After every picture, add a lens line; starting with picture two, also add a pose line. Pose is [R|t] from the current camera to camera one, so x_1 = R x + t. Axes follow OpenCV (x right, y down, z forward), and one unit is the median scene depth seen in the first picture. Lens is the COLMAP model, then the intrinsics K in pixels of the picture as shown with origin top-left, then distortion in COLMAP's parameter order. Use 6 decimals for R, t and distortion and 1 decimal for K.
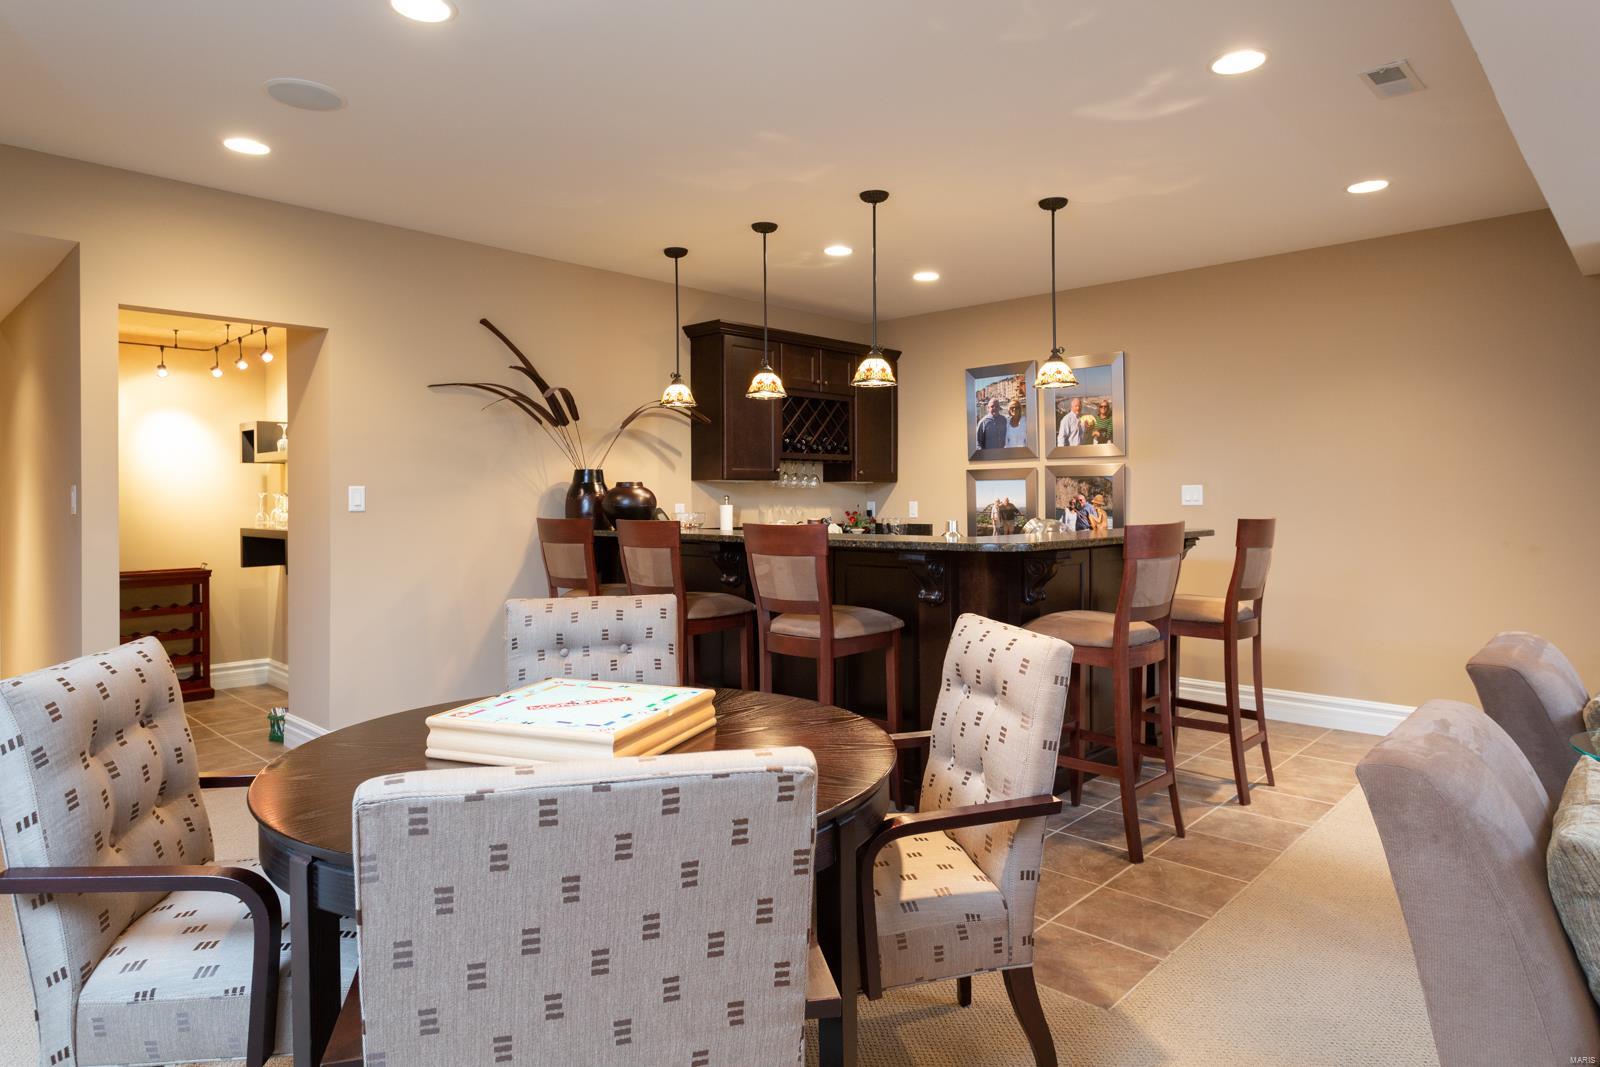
lens RADIAL K [[885.3, 0, 803.0], [0, 885.3, 521.6], [0, 0, 1]] dist [-0.002212, -0.000414]
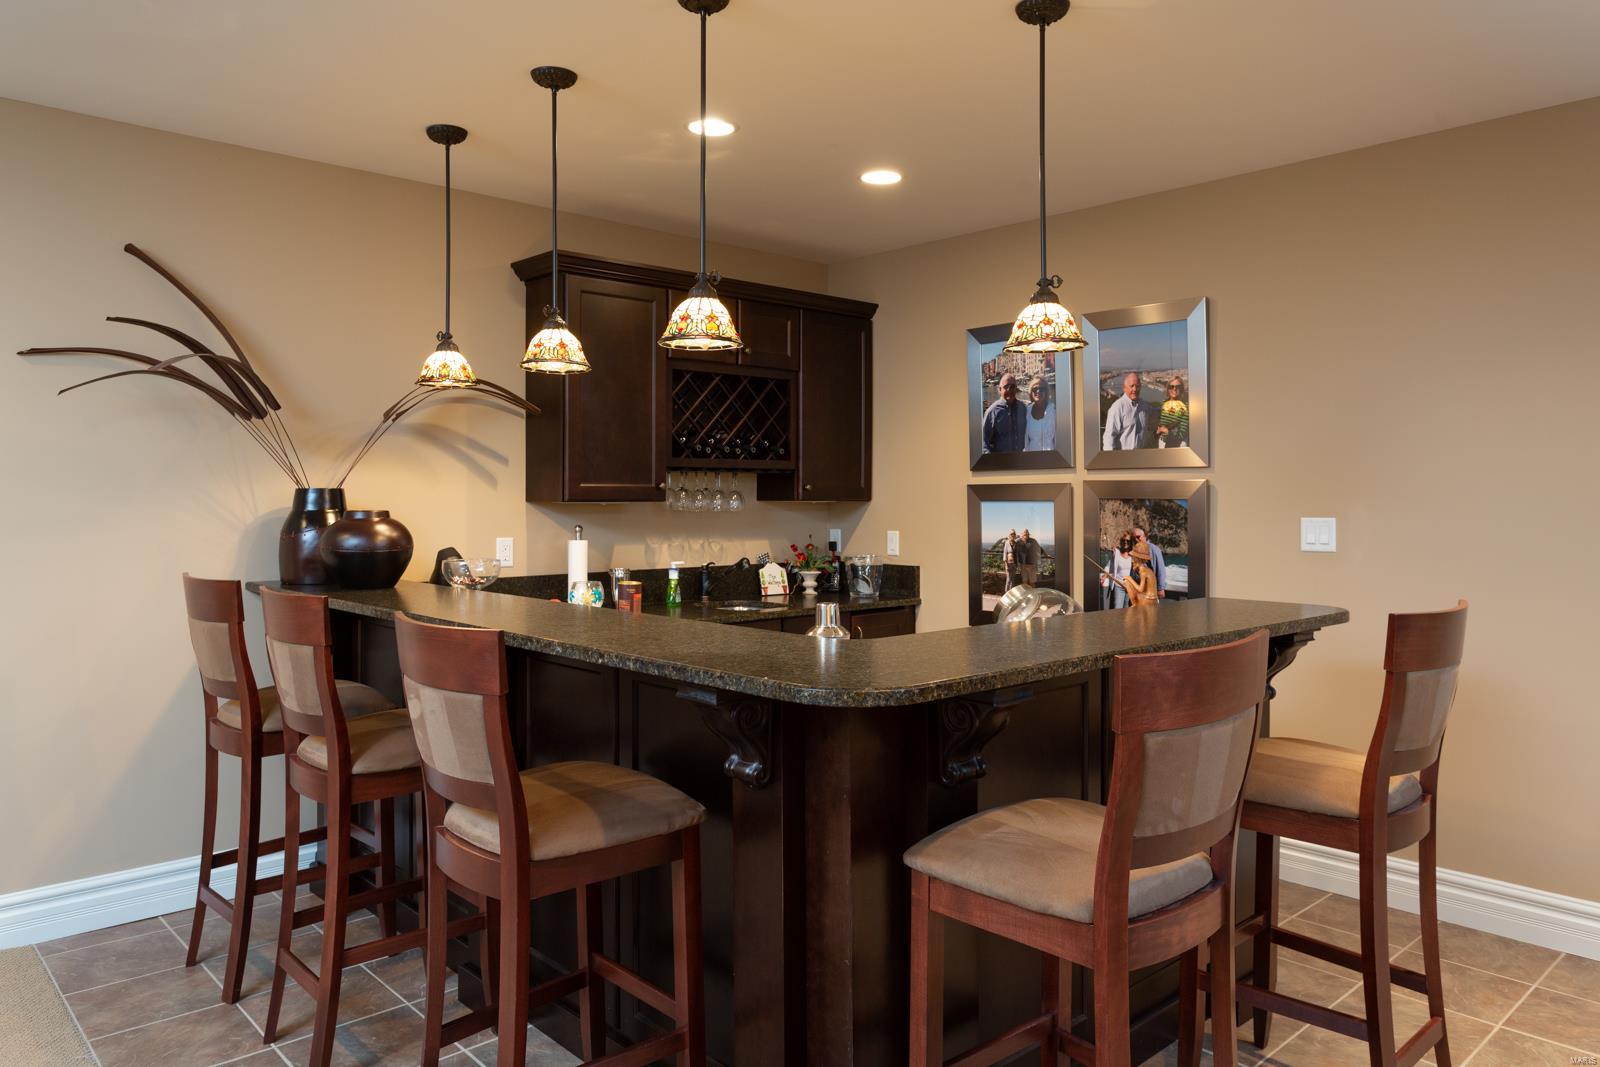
lens RADIAL K [[1069.8, 0, 796.8], [0, 1069.8, 530.0], [0, 0, 1]] dist [-0.001861, 0.003856]
pose [[0.998156, 0.007252, -0.060270, 0.131812], [-0.007119, 0.999972, 0.002426, -0.032263], [0.060286, -0.001993, 0.998179, 0.256800]]
